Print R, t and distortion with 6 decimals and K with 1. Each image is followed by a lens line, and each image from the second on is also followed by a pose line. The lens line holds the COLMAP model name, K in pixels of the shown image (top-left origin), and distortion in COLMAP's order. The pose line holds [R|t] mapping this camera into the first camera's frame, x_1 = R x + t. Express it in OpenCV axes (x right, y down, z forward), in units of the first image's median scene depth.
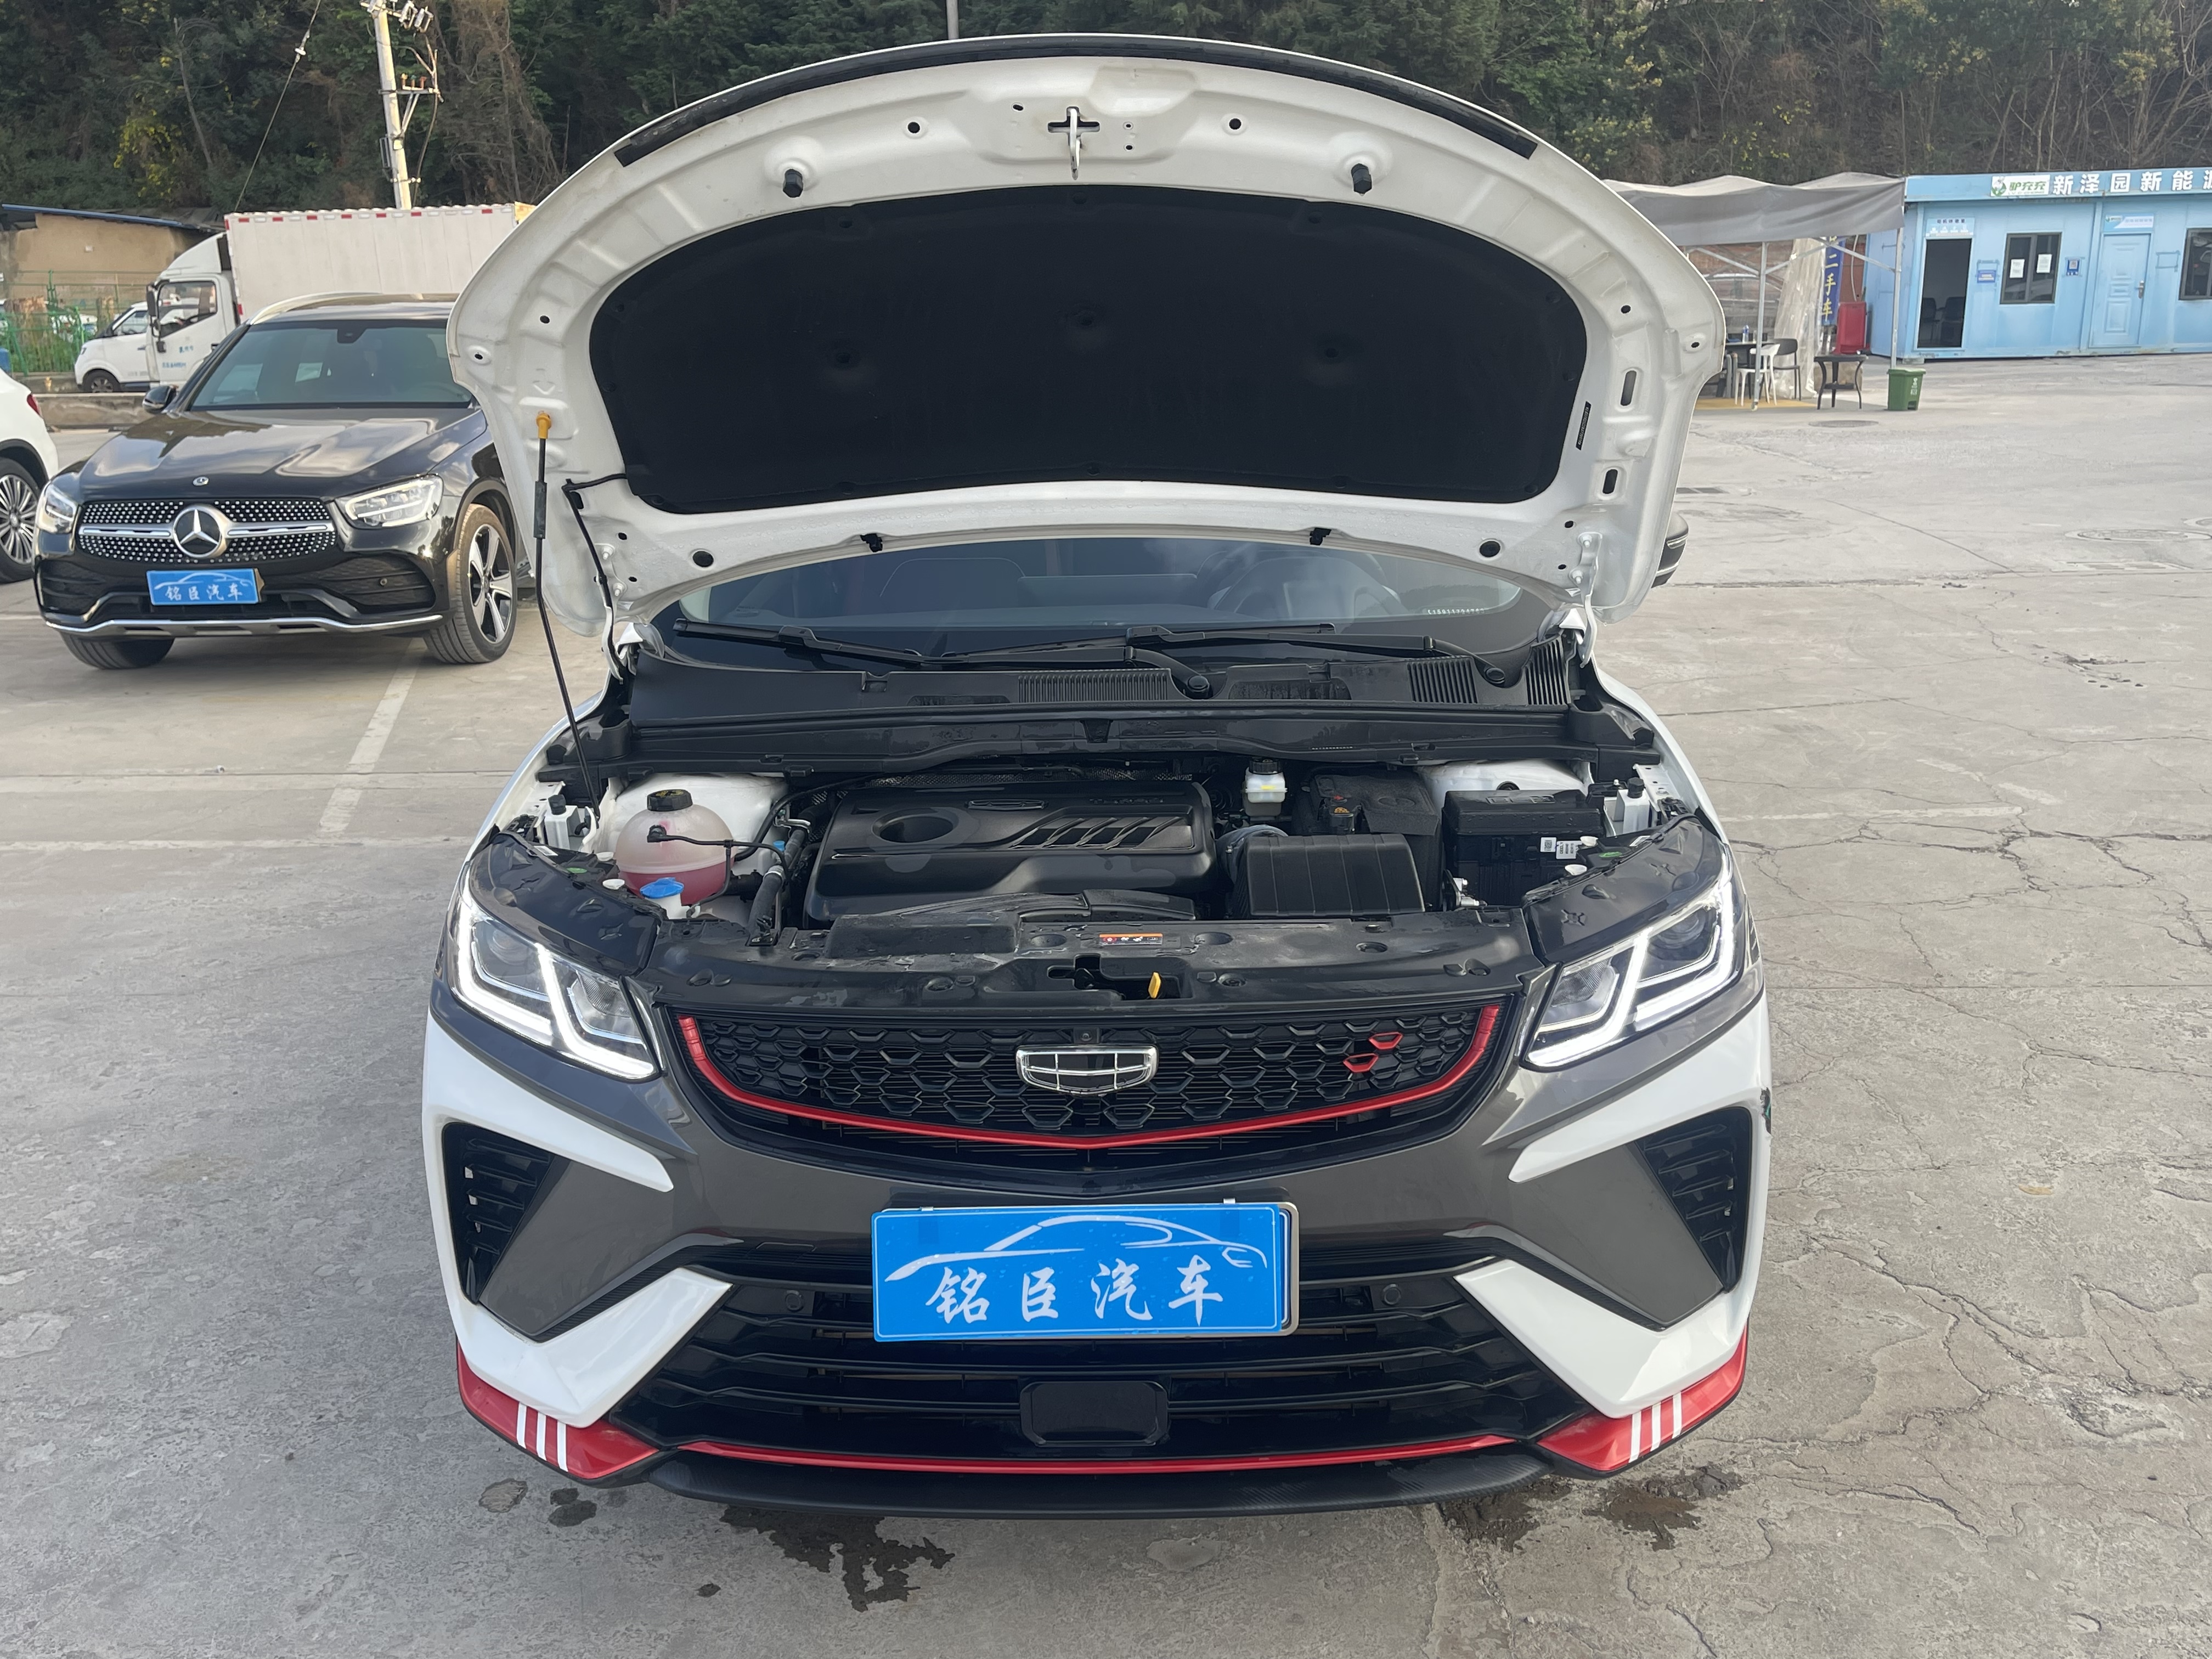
lens RADIAL K [[2056.9, 0, 1106.0], [0, 2056.9, 829.5], [0, 0, 1]] dist [0.092668, -0.005357]
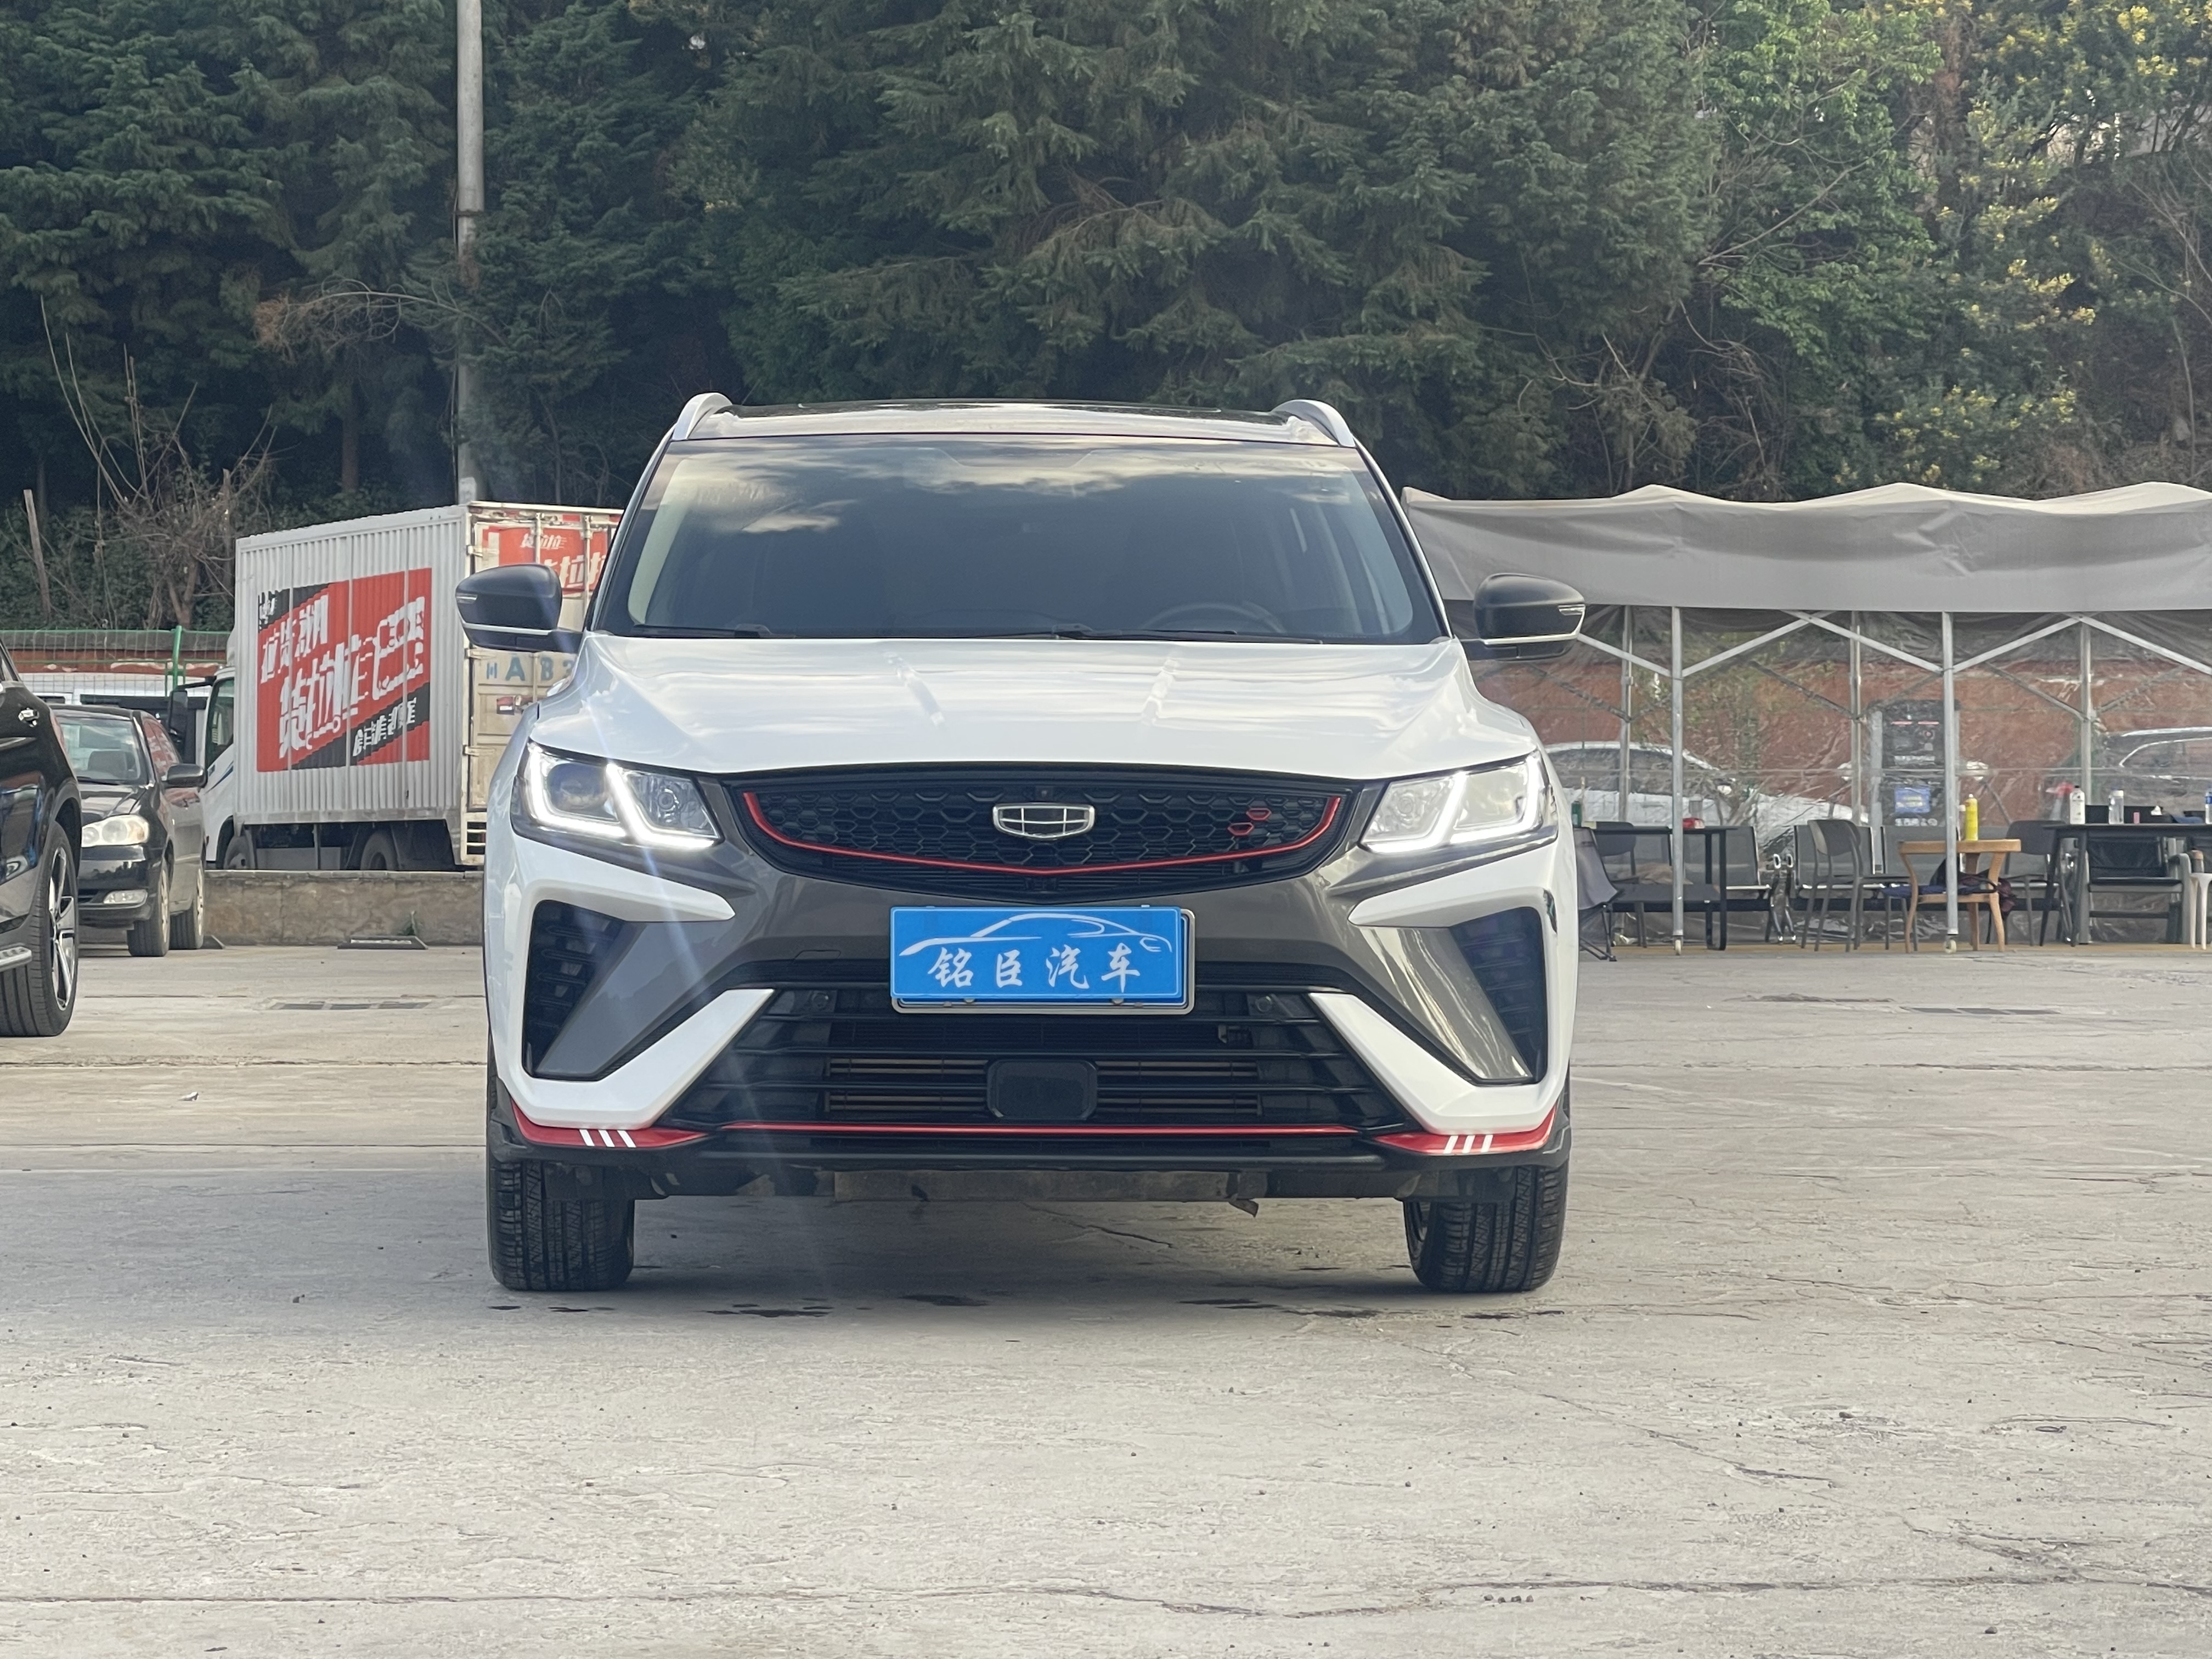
lens RADIAL K [[5346.1, 0, 1106.0], [0, 5346.1, 829.5], [0, 0, 1]] dist [0.294022, 0.897196]
pose [[0.998073, 0.022310, 0.057899, -0.159776], [-0.007627, 0.970160, -0.242345, 0.904861], [-0.061578, 0.241436, 0.968461, -2.267768]]
